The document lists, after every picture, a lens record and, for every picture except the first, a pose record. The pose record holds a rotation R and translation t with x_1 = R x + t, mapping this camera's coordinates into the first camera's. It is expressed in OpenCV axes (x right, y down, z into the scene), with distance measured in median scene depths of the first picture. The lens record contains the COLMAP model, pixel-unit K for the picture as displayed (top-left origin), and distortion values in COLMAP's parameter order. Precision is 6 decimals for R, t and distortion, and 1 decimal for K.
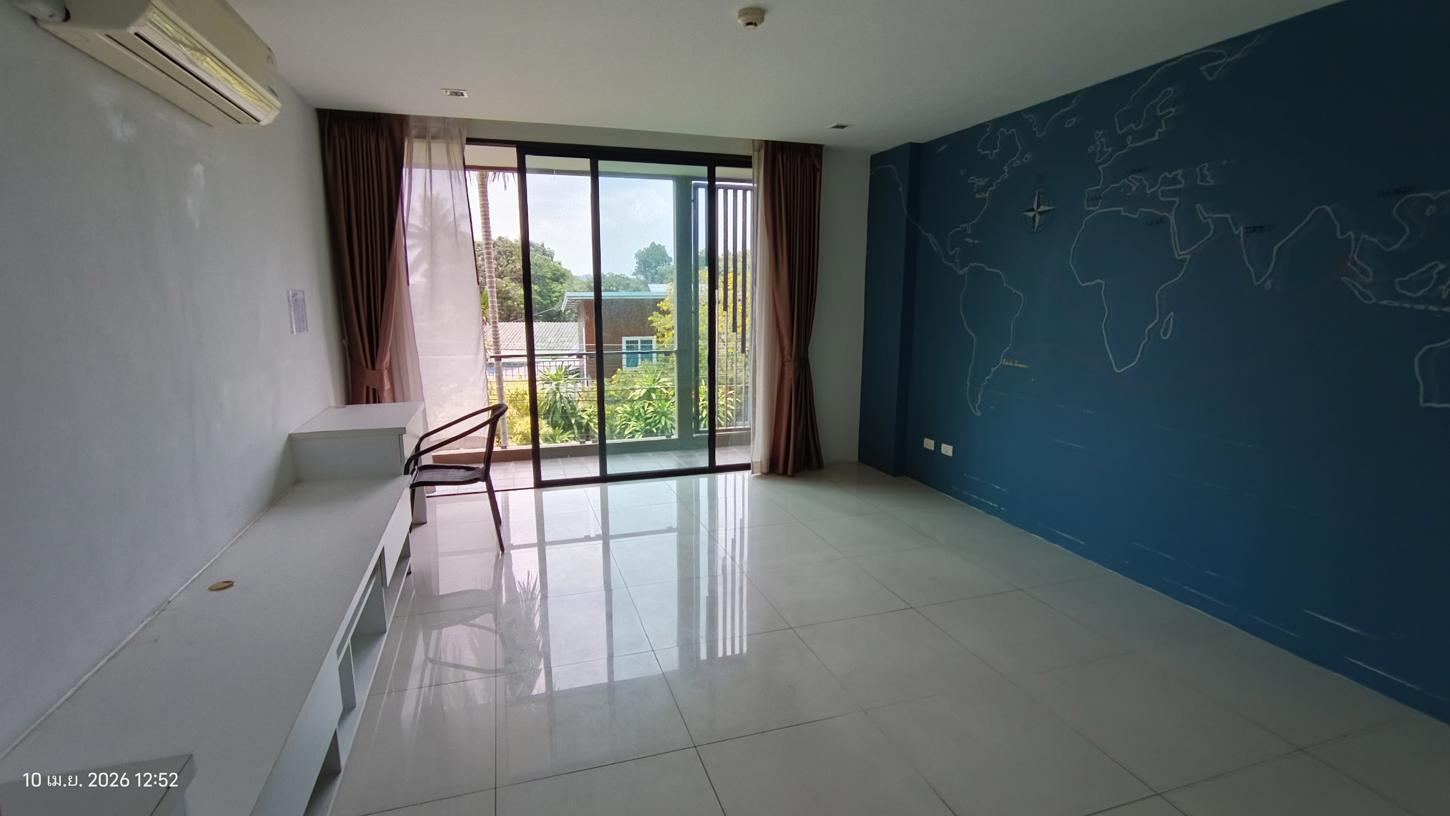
lens RADIAL K [[666.4, 0, 716.7], [0, 666.4, 419.8], [0, 0, 1]] dist [-0.011121, 0.004551]
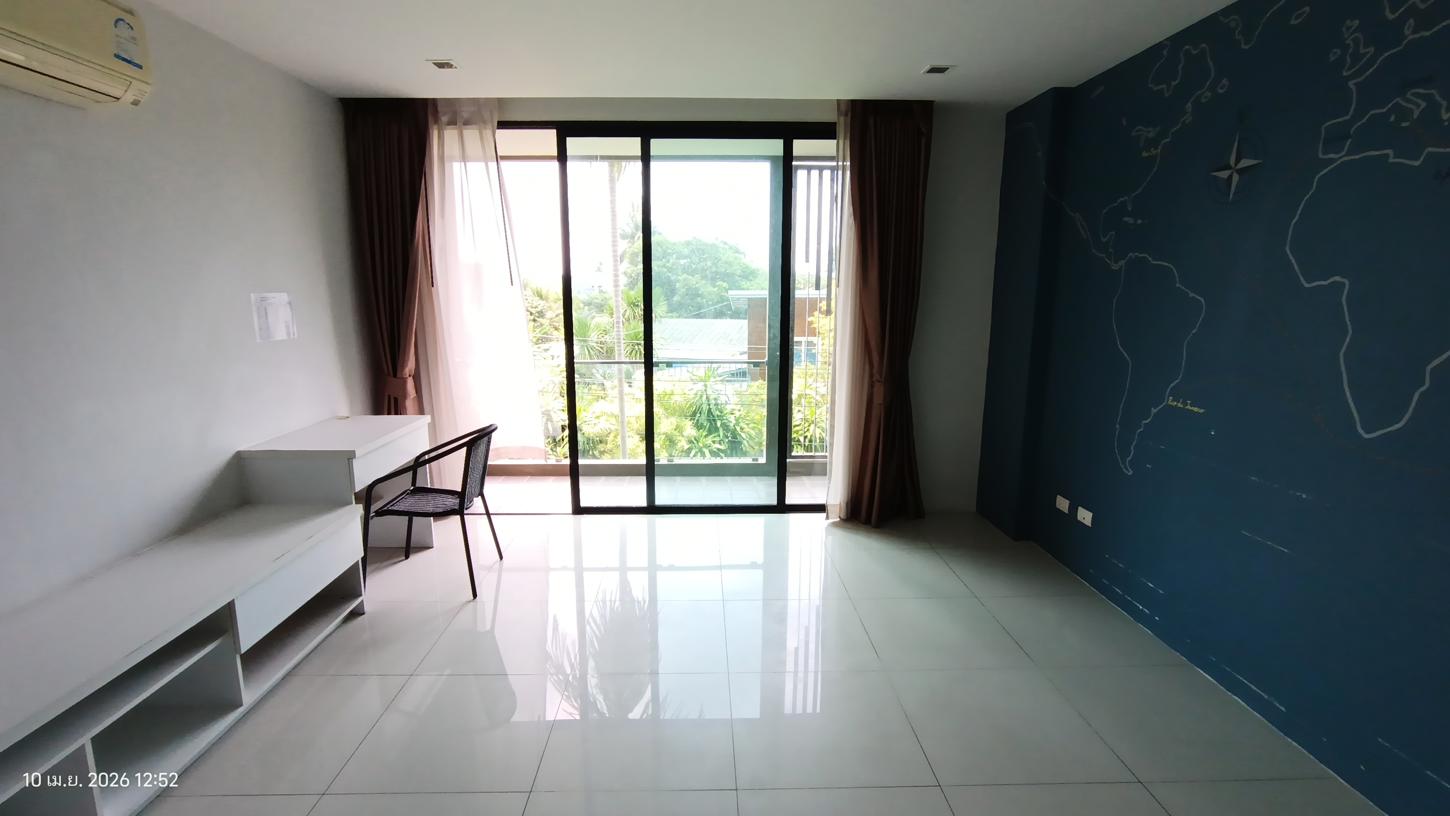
lens RADIAL K [[666.4, 0, 715.5], [0, 666.4, 421.8], [0, 0, 1]] dist [-0.011121, 0.004551]
pose [[0.958768, 0.054611, -0.278894, 0.167444], [-0.052792, 0.998507, 0.014034, -0.047384], [0.279244, 0.001268, 0.960219, 0.216737]]
